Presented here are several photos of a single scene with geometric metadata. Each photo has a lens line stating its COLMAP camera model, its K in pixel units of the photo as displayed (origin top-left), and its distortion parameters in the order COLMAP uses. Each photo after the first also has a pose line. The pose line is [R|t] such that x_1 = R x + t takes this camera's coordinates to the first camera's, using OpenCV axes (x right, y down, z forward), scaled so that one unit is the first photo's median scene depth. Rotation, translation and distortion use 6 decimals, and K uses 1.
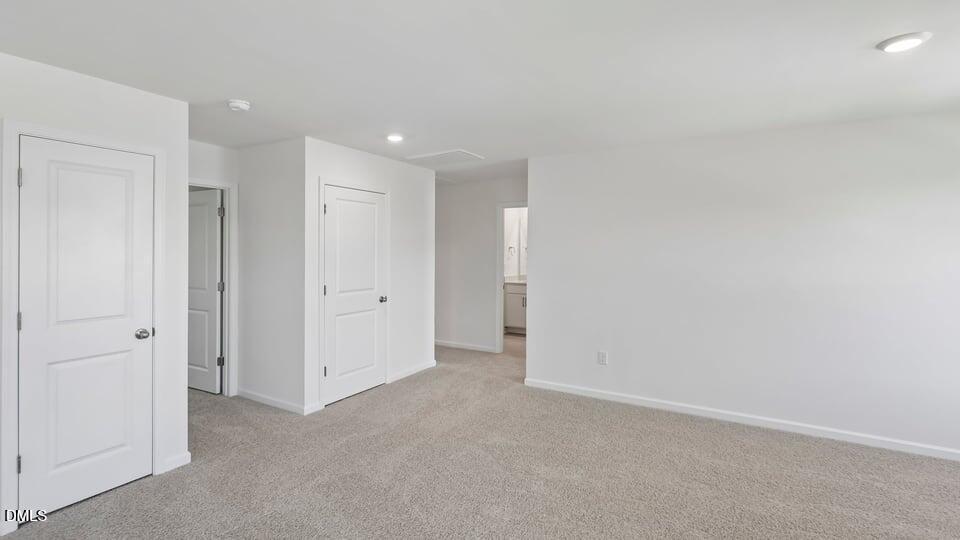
lens RADIAL K [[433.9, 0, 479.7], [0, 433.9, 254.6], [0, 0, 1]] dist [-0.000635, 0.000046]
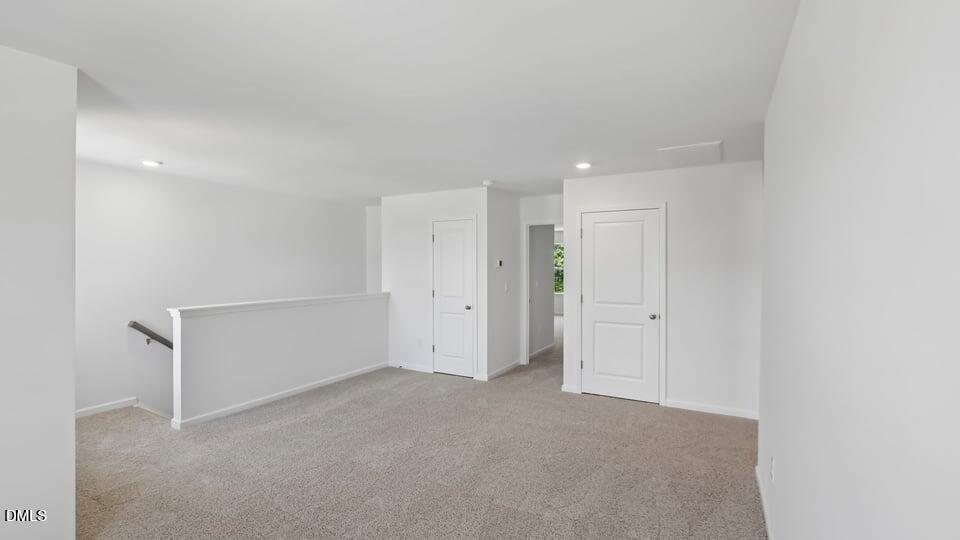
lens RADIAL K [[433.9, 0, 479.7], [0, 433.9, 254.6], [0, 0, 1]] dist [-0.000635, 0.000046]
pose [[0.034191, 0.014664, -0.999308, 0.883464], [0.011485, 0.999821, 0.015065, -0.066941], [0.999349, -0.011992, 0.034017, 0.685171]]
